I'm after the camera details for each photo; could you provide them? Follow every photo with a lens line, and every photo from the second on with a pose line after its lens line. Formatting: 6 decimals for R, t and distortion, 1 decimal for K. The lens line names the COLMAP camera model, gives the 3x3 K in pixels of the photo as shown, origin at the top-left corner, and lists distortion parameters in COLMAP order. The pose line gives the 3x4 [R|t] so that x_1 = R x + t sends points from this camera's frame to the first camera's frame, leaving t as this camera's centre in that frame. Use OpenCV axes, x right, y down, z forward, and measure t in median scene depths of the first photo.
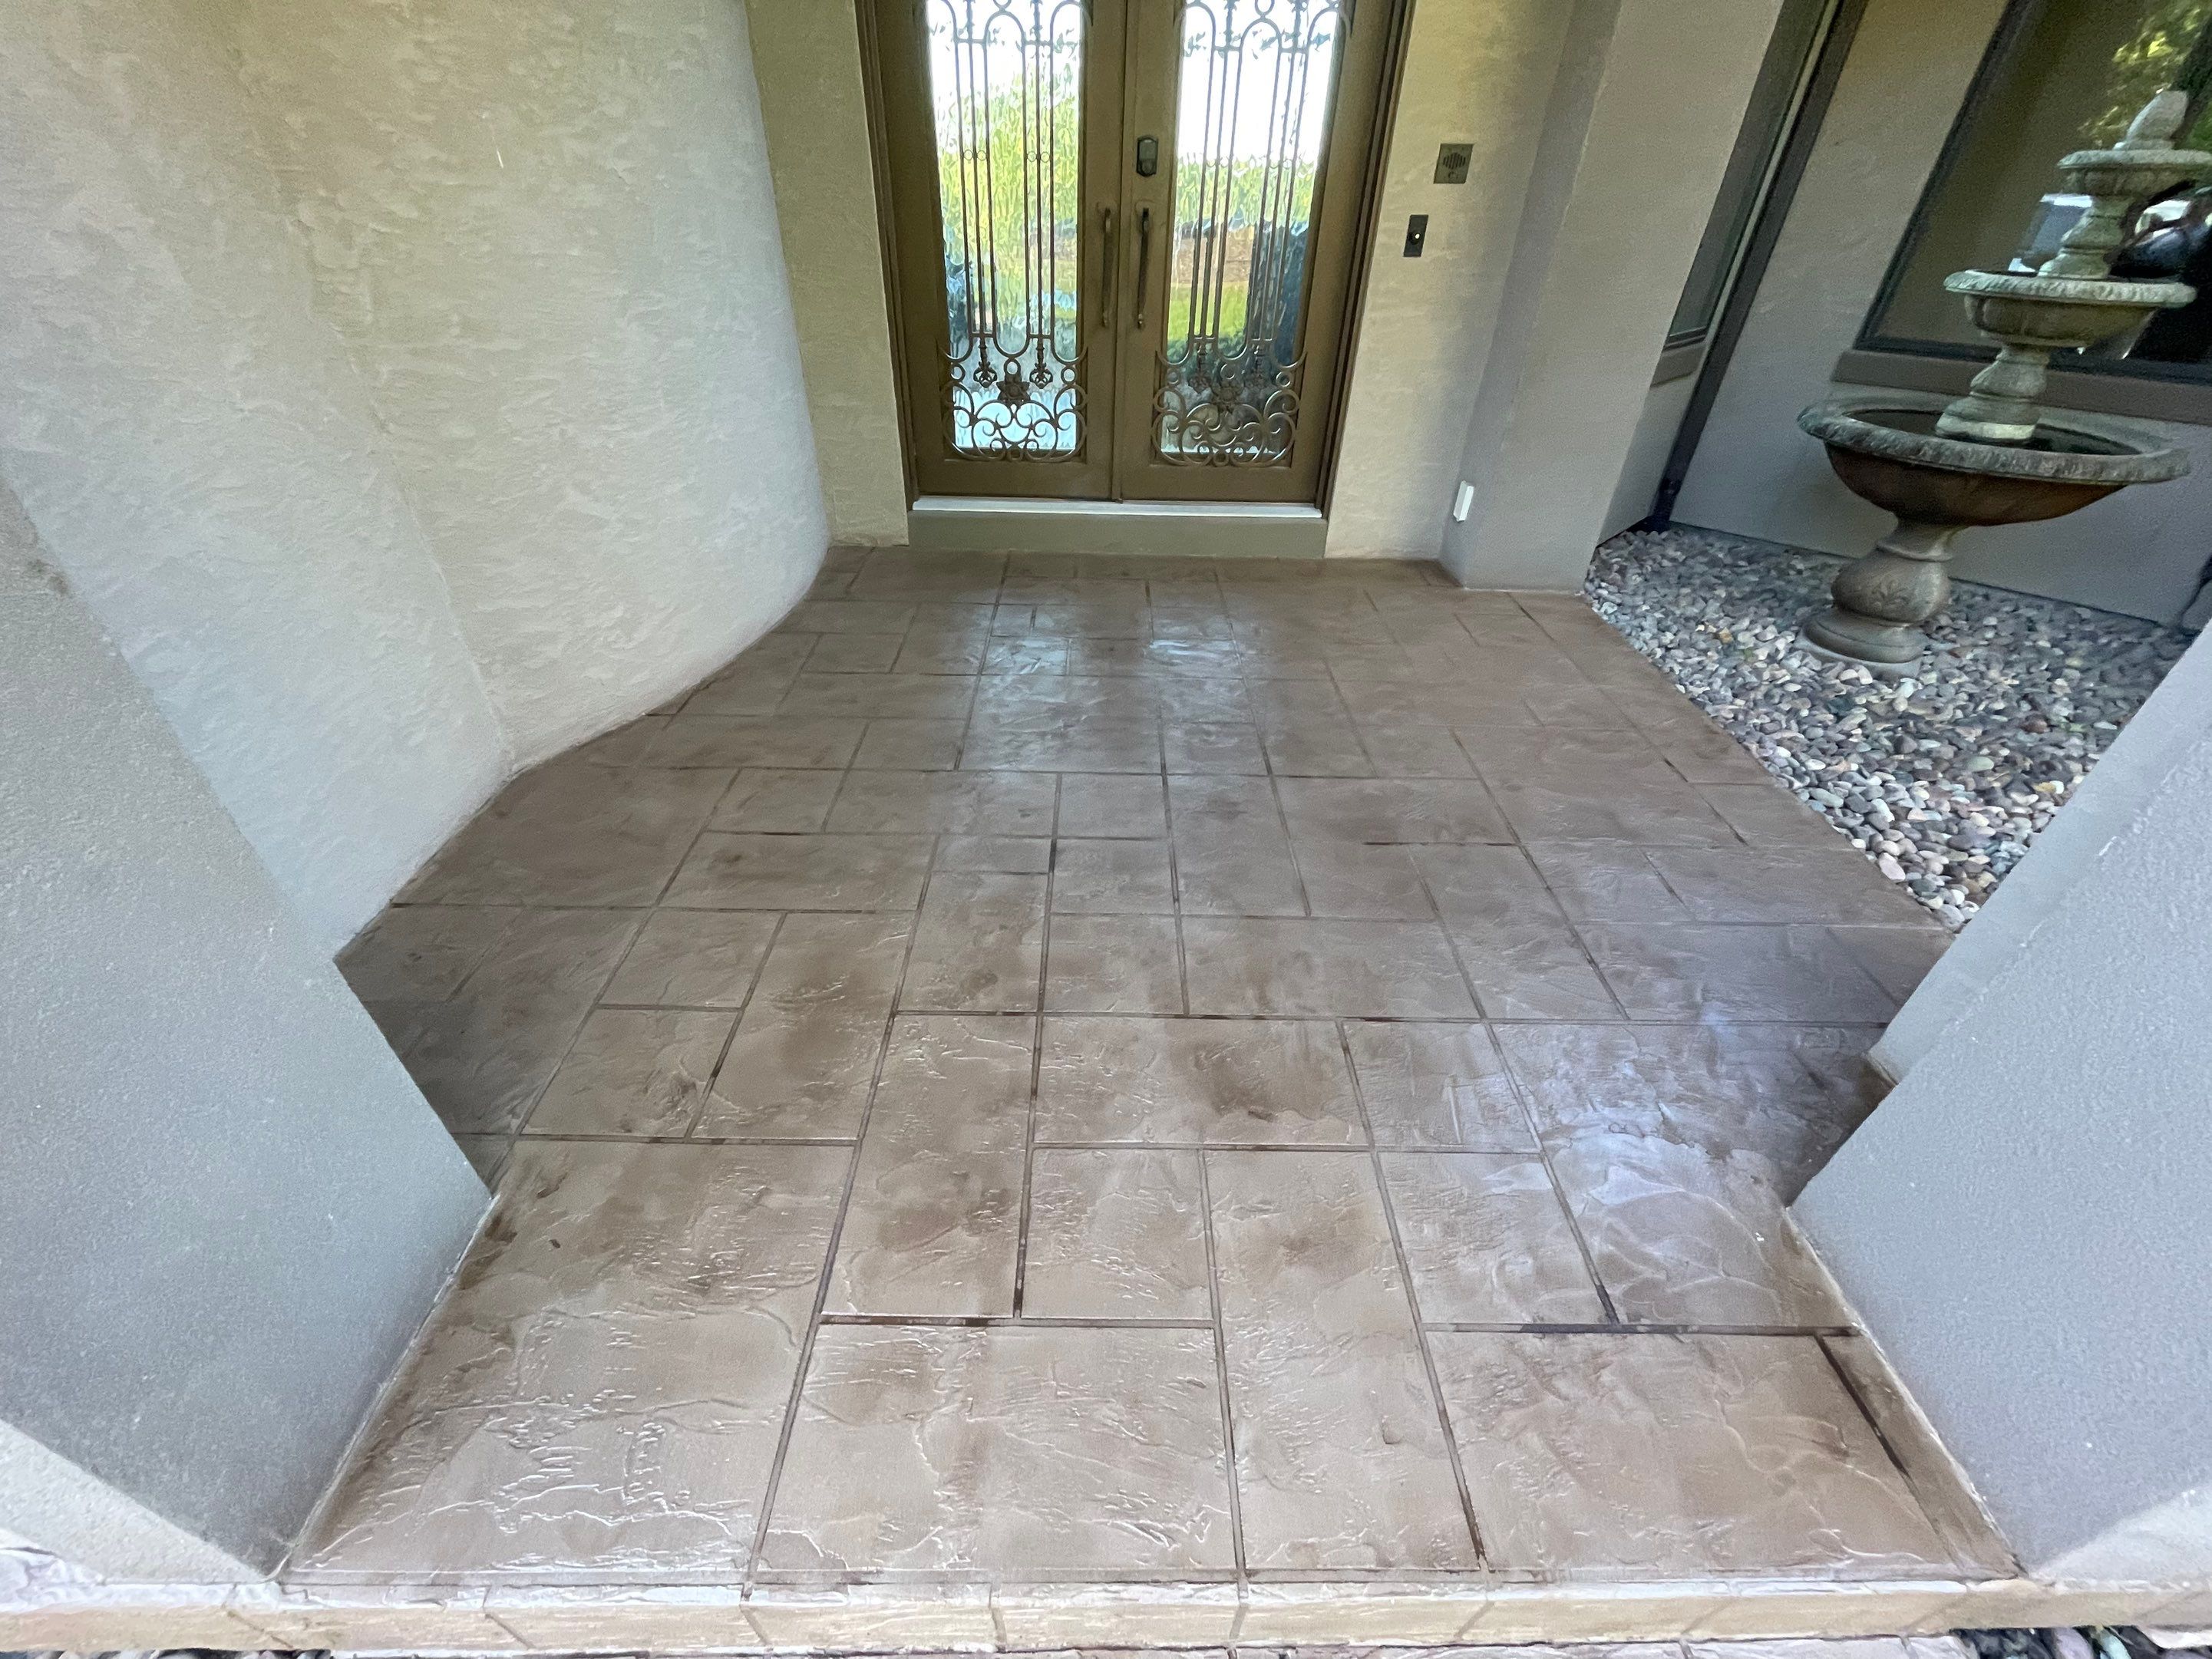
lens RADIAL K [[884.6, 0, 1082.2], [0, 884.6, 838.1], [0, 0, 1]] dist [0.001168, 0.000211]
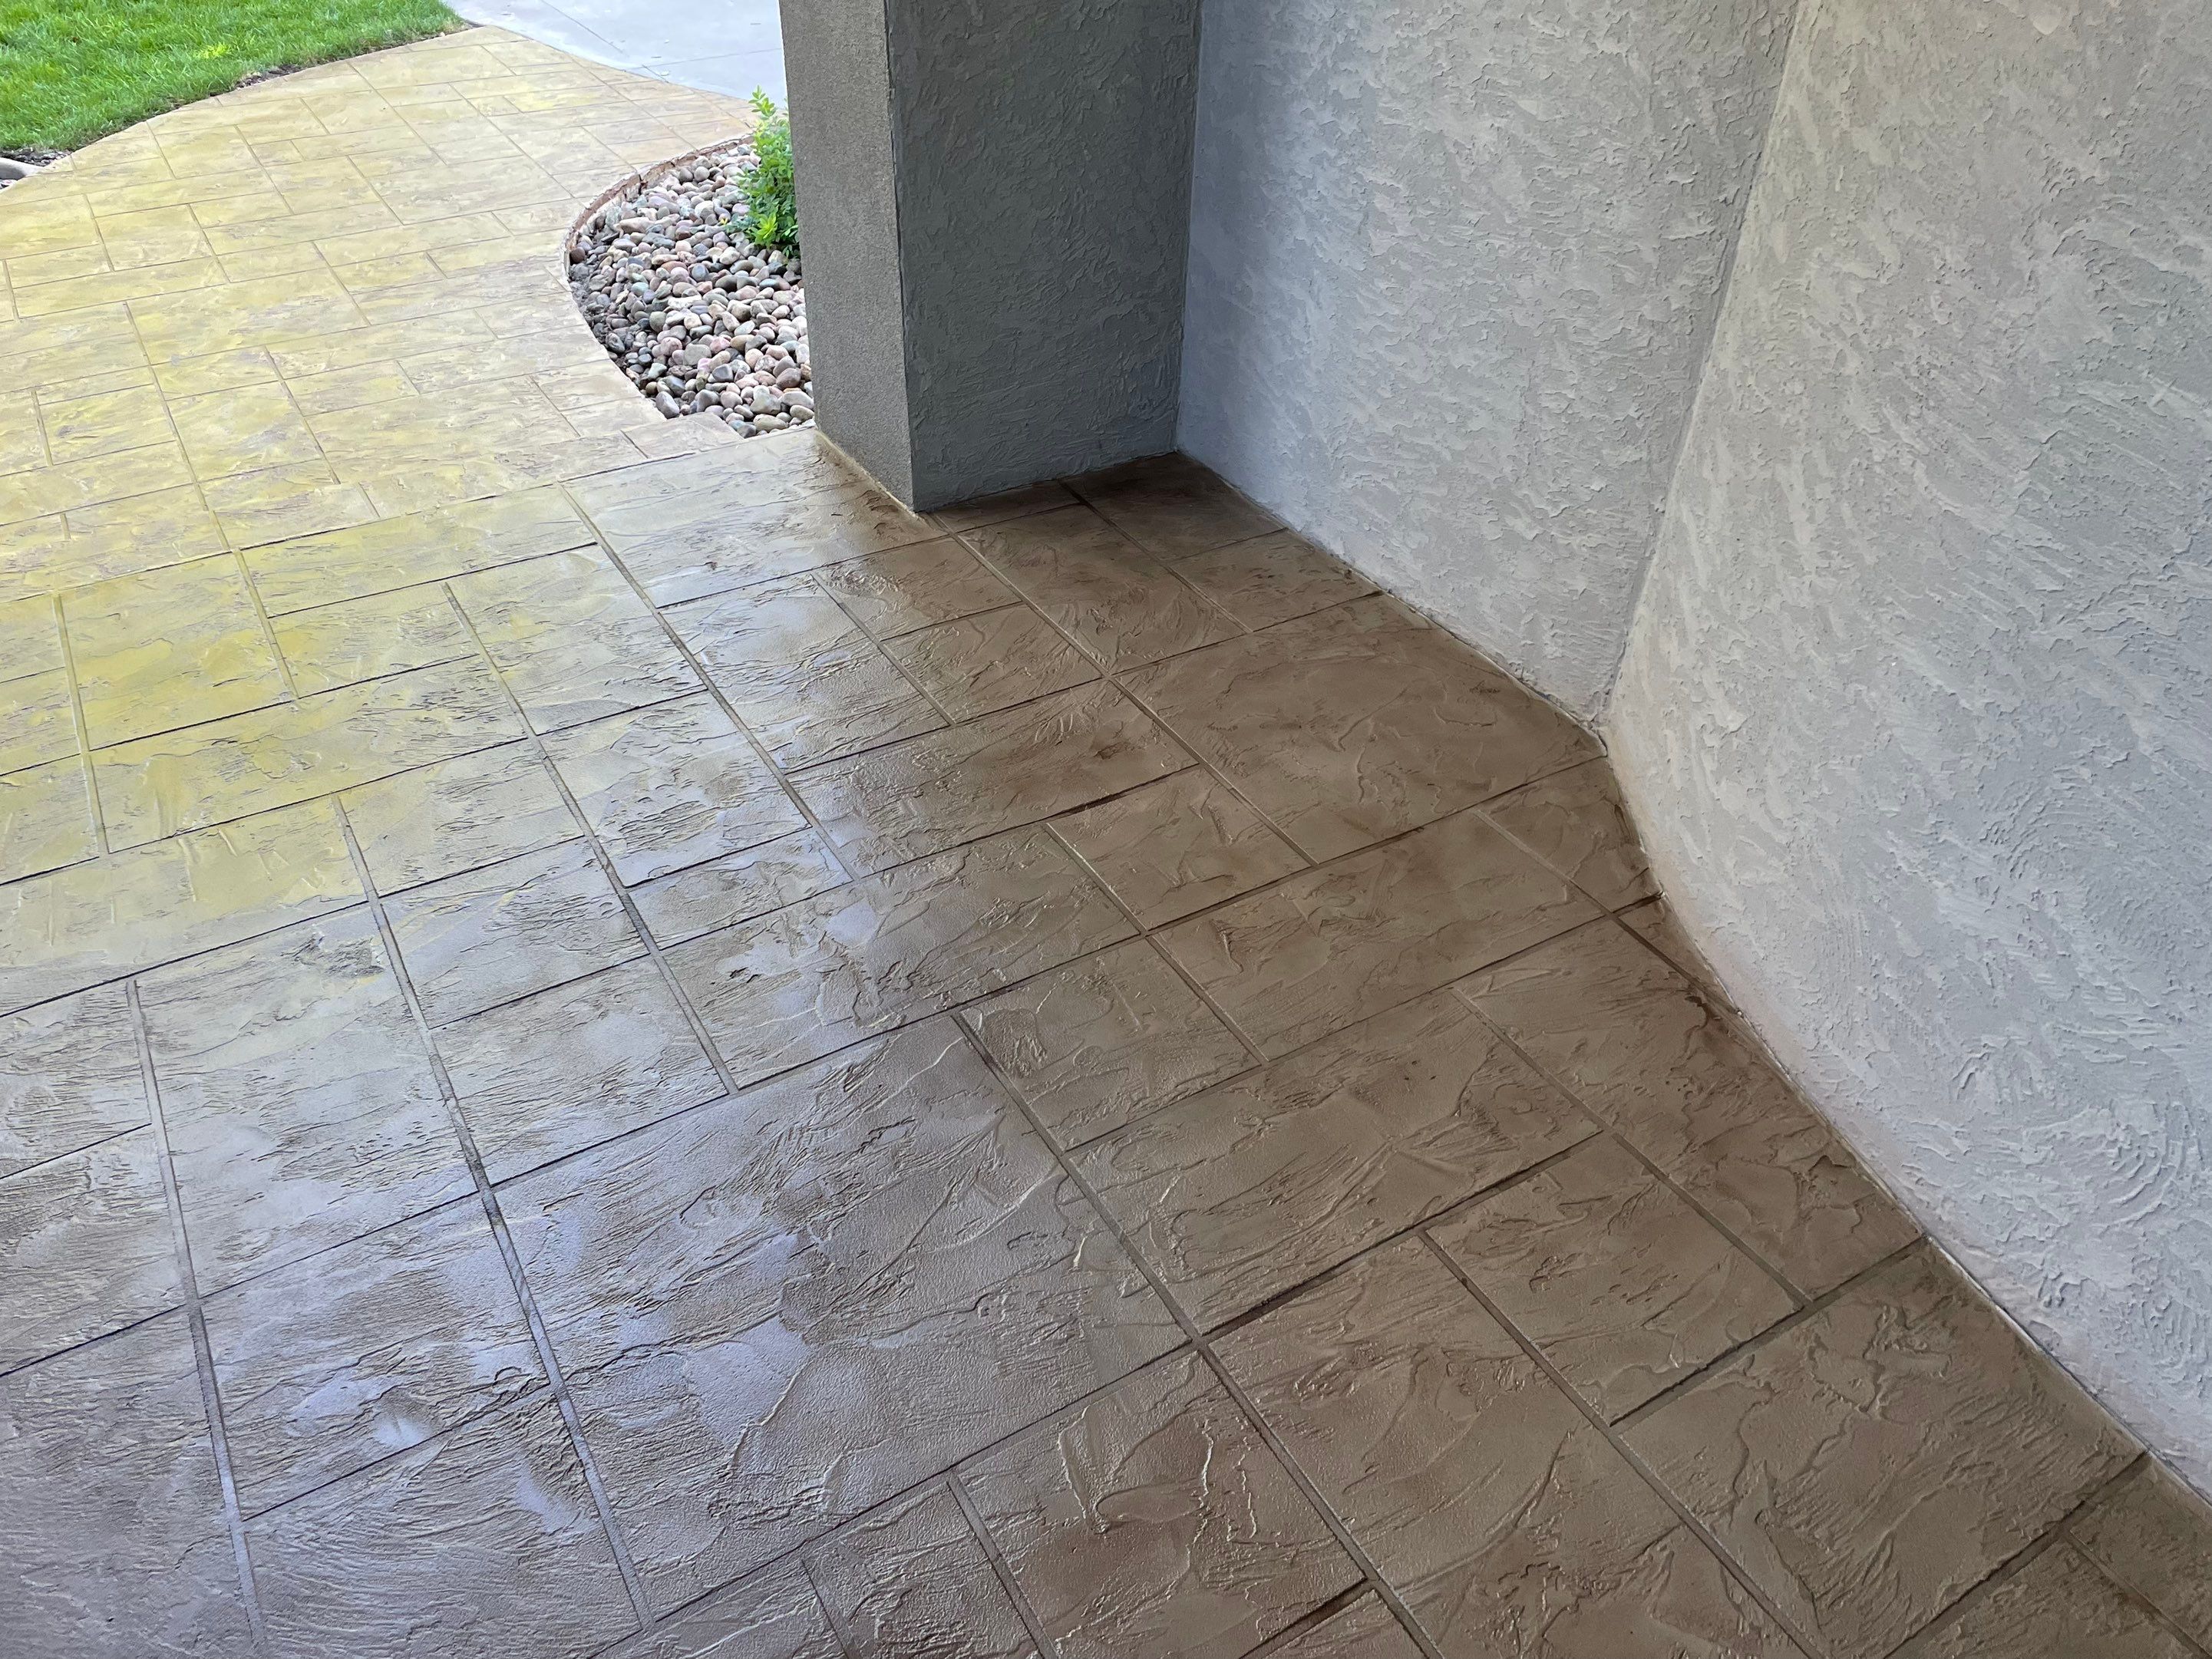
lens RADIAL K [[1595.4, 0, 1109.0], [0, 1595.4, 819.5], [0, 0, 1]] dist [0.080497, -0.109415]
pose [[-0.845915, 0.301422, -0.439968, 0.140214], [-0.343201, 0.323785, 0.881689, -0.986931], [0.408216, 0.896832, -0.170447, 1.222125]]
